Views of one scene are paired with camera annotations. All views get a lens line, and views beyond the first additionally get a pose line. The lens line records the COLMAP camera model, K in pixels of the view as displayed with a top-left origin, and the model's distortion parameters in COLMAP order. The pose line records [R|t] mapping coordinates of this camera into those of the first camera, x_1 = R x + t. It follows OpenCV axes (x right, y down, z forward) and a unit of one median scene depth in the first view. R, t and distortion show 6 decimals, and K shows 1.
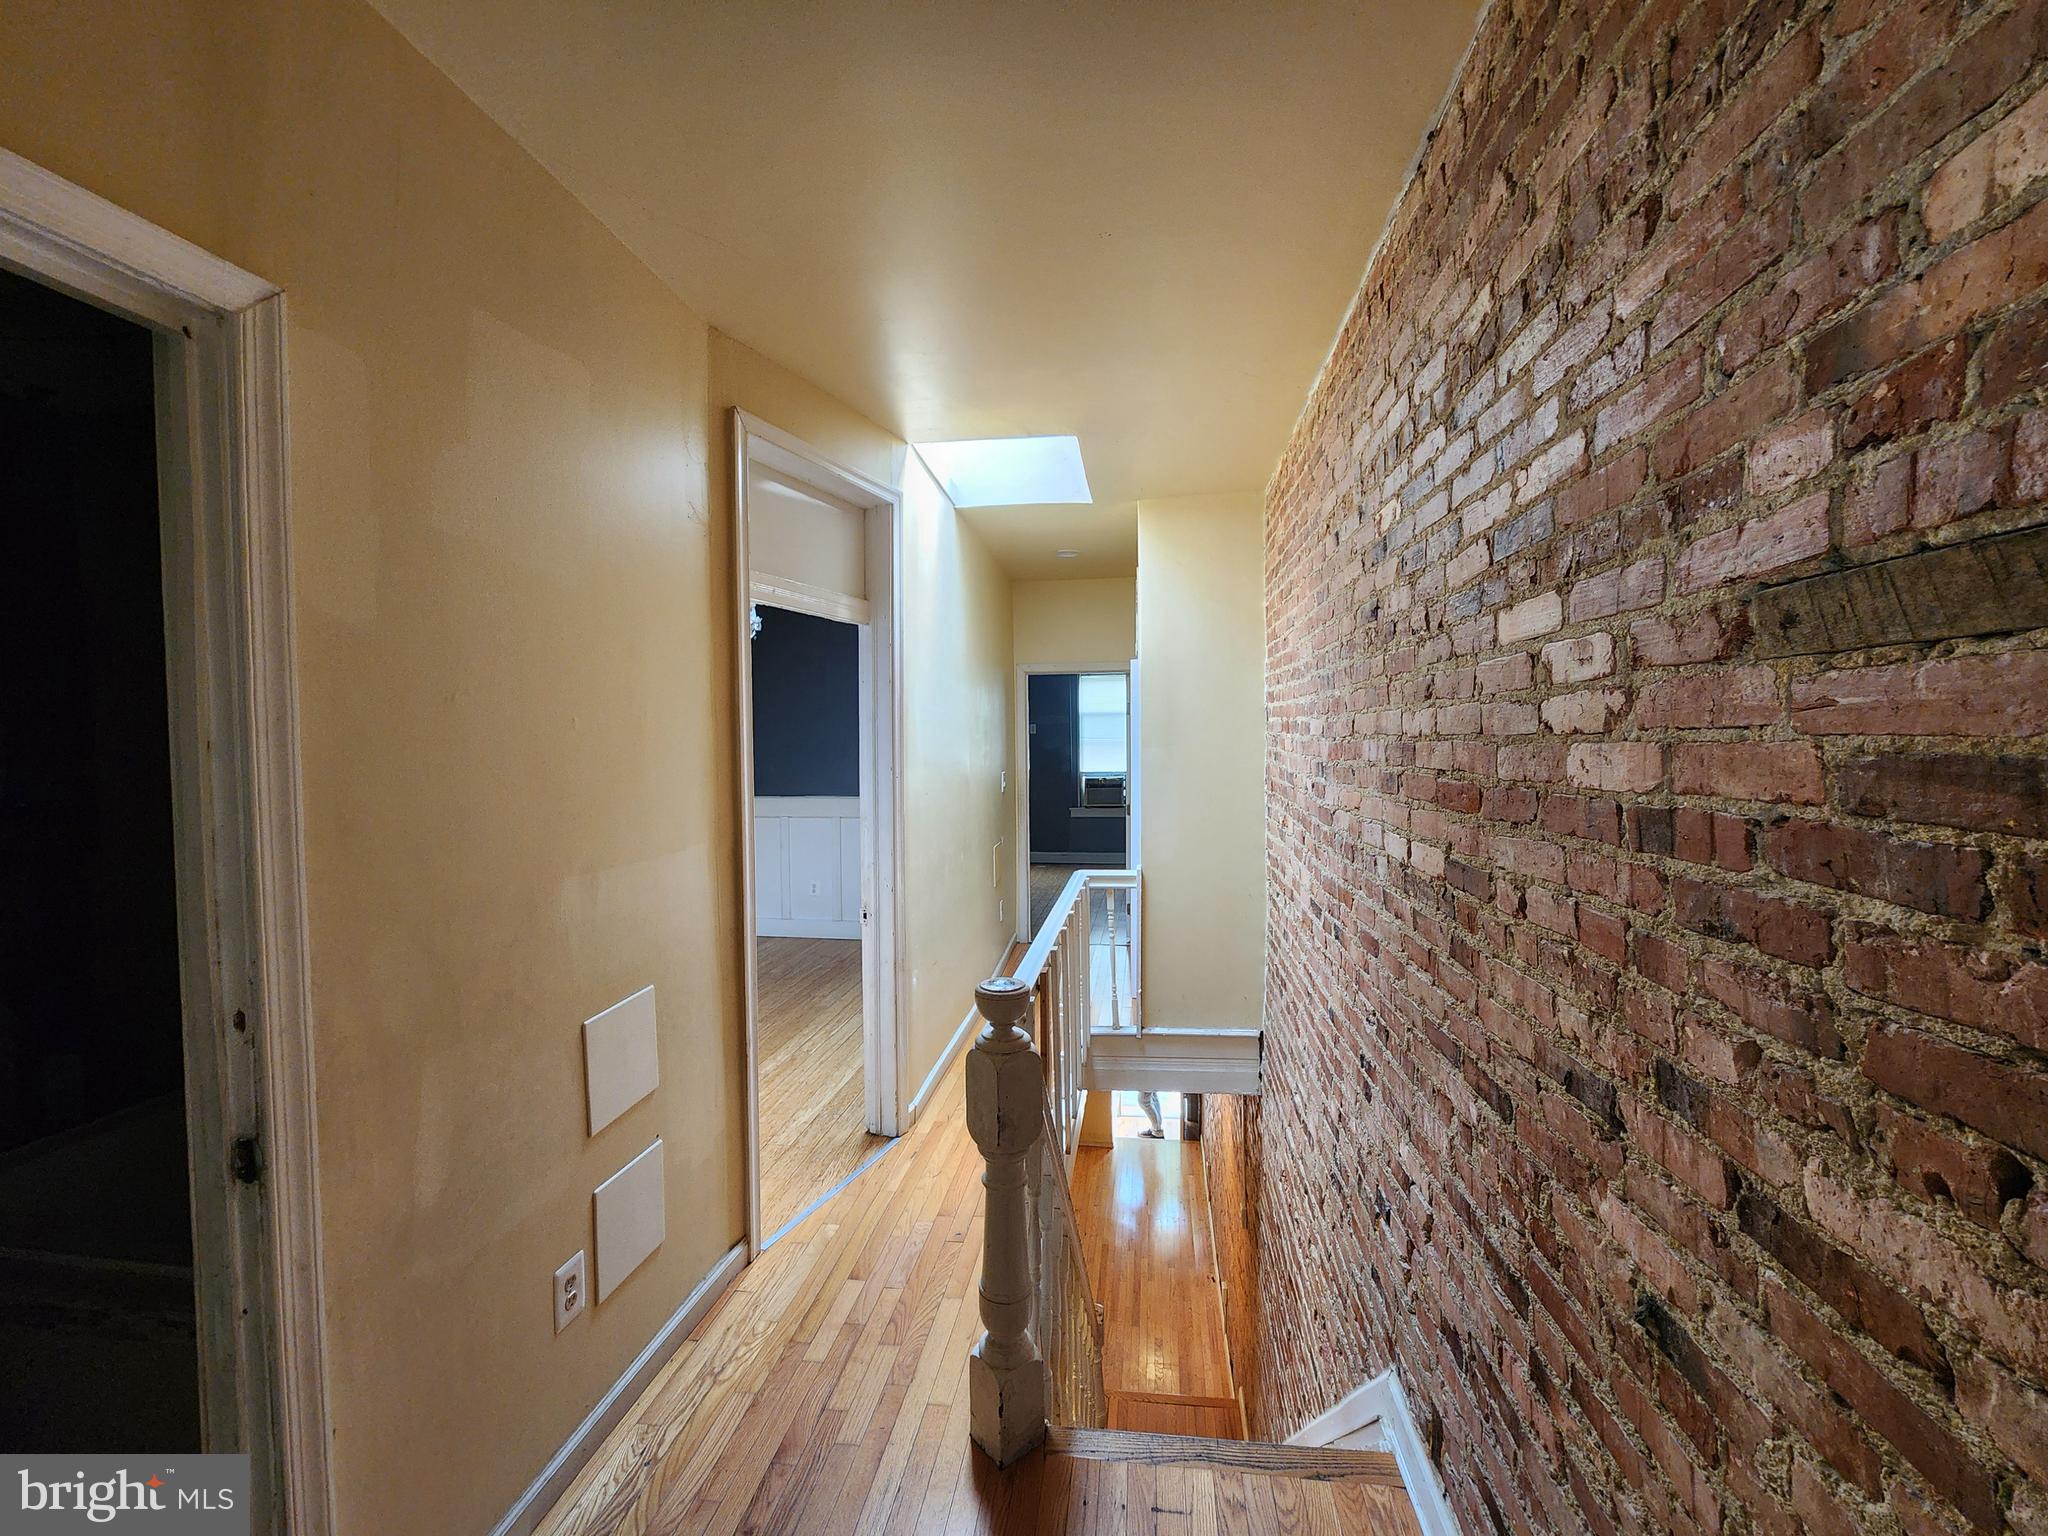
lens RADIAL K [[833.6, 0, 1034.4], [0, 833.6, 768.6], [0, 0, 1]] dist [-0.001075, 0.000452]
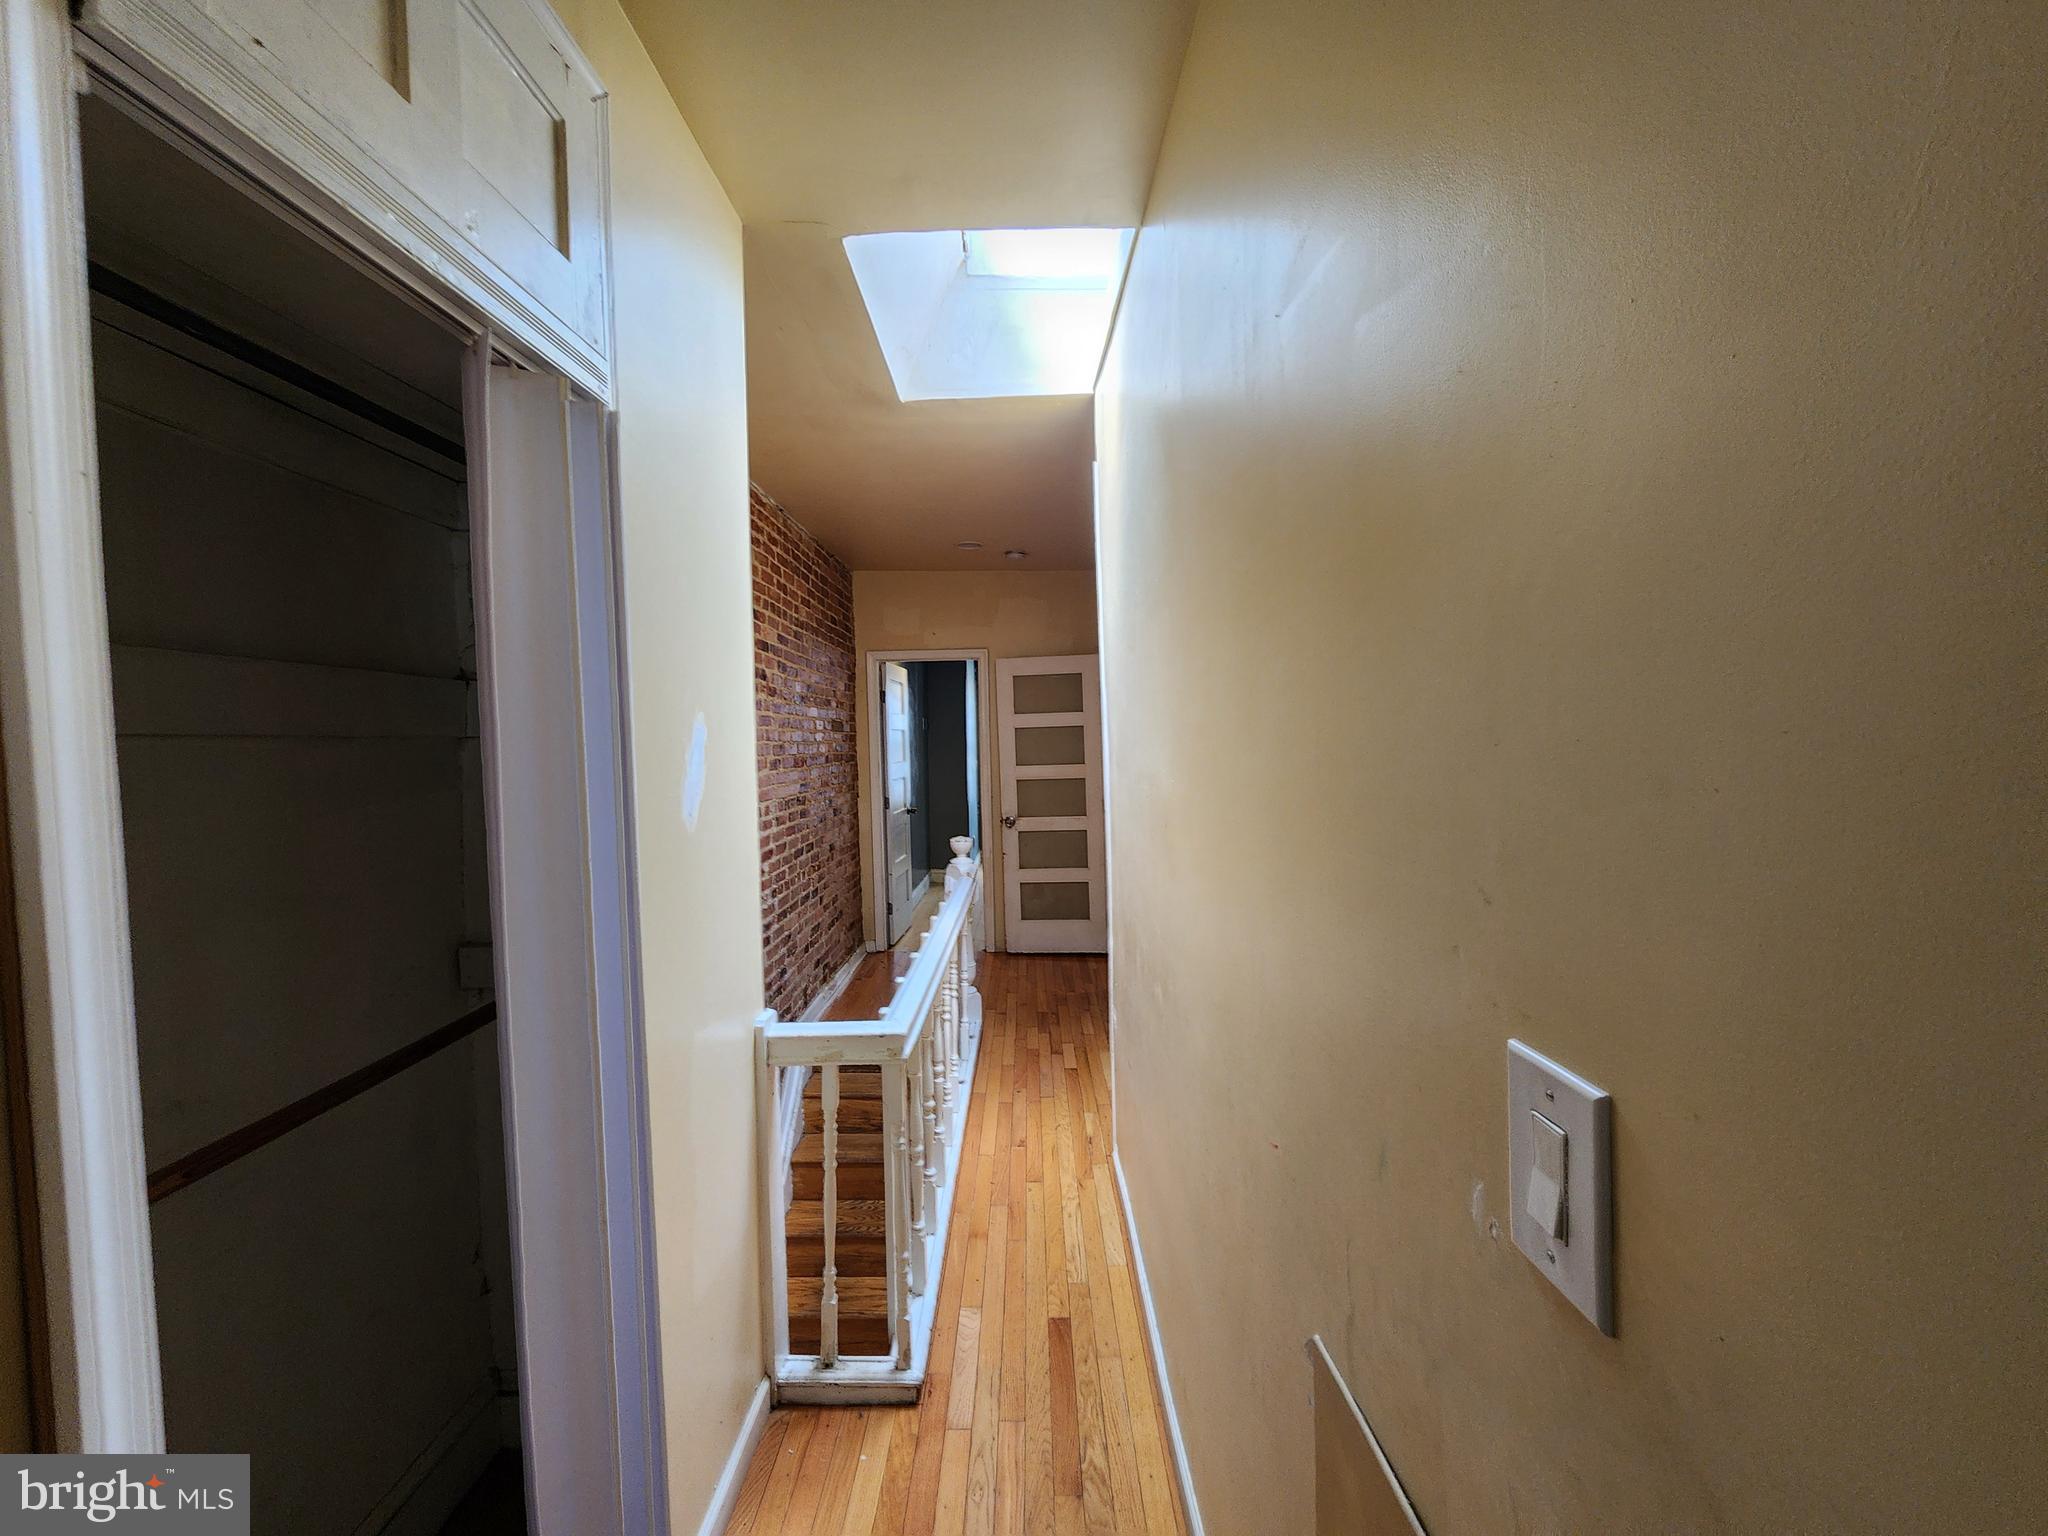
lens RADIAL K [[845.0, 0, 1024.3], [0, 845.0, 782.9], [0, 0, 1]] dist [-0.006890, -0.000004]
pose [[-0.991266, 0.035546, -0.126999, 0.091063], [0.025200, 0.996300, 0.082163, -0.107115], [0.129450, 0.078245, -0.988494, 3.627870]]
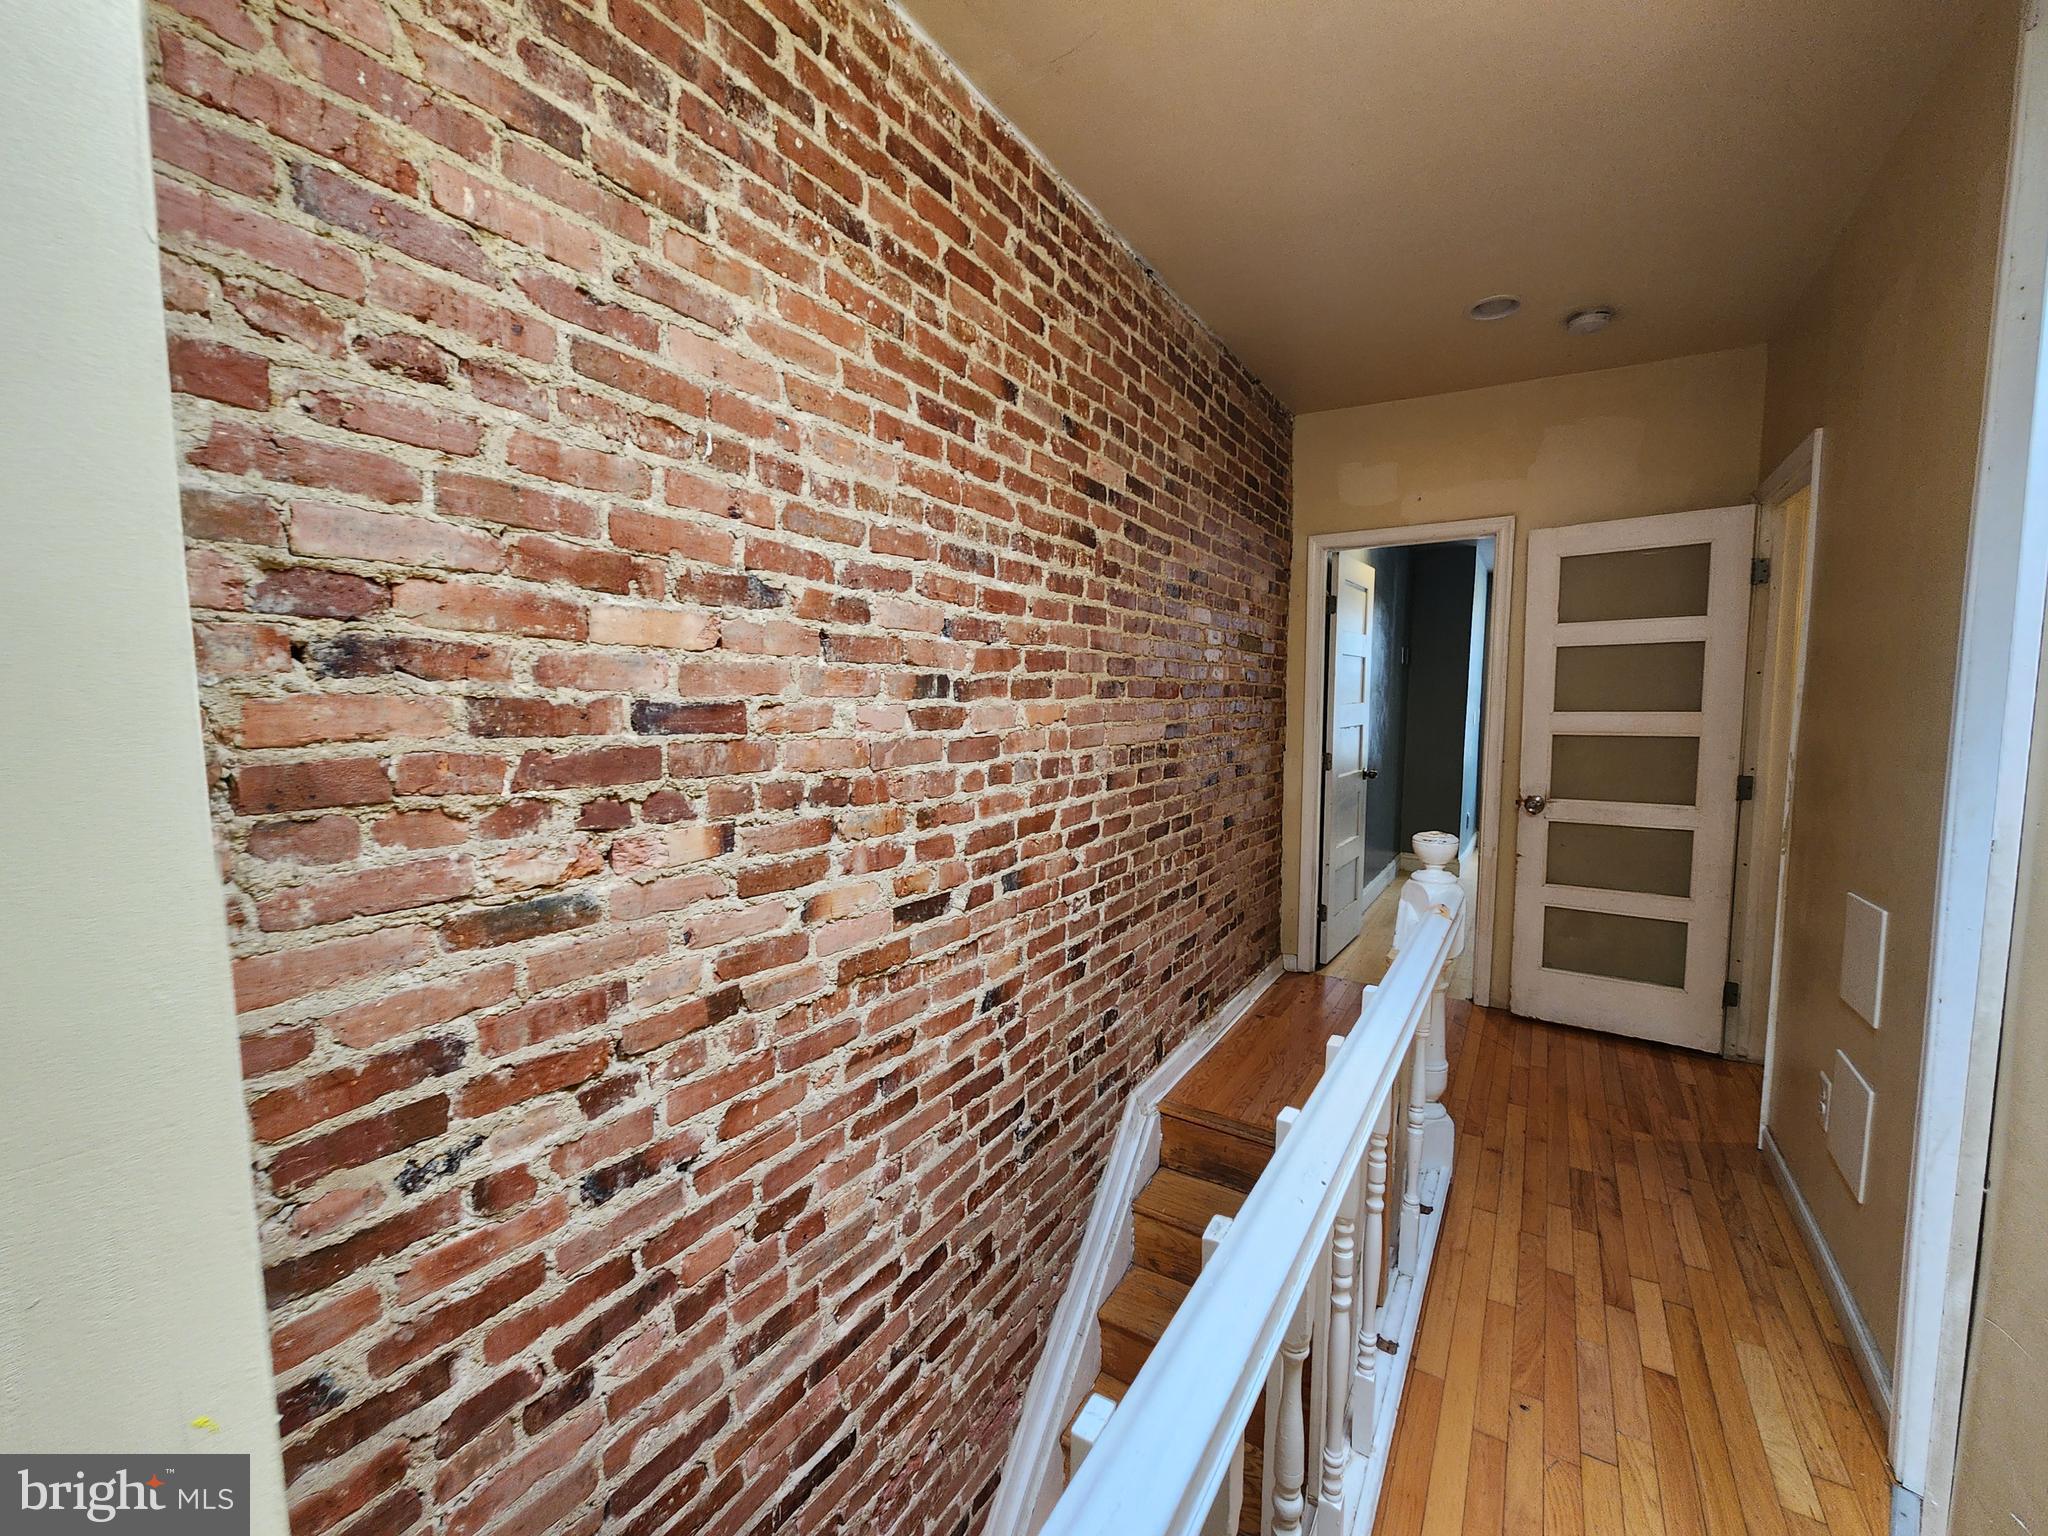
lens RADIAL K [[845.0, 0, 1024.3], [0, 845.0, 782.9], [0, 0, 1]] dist [-0.006890, -0.000004]
pose [[-0.911922, -0.030793, 0.409207, 0.012646], [0.023031, 0.991768, 0.125956, -0.007641], [-0.409718, 0.124286, -0.903706, 2.587440]]
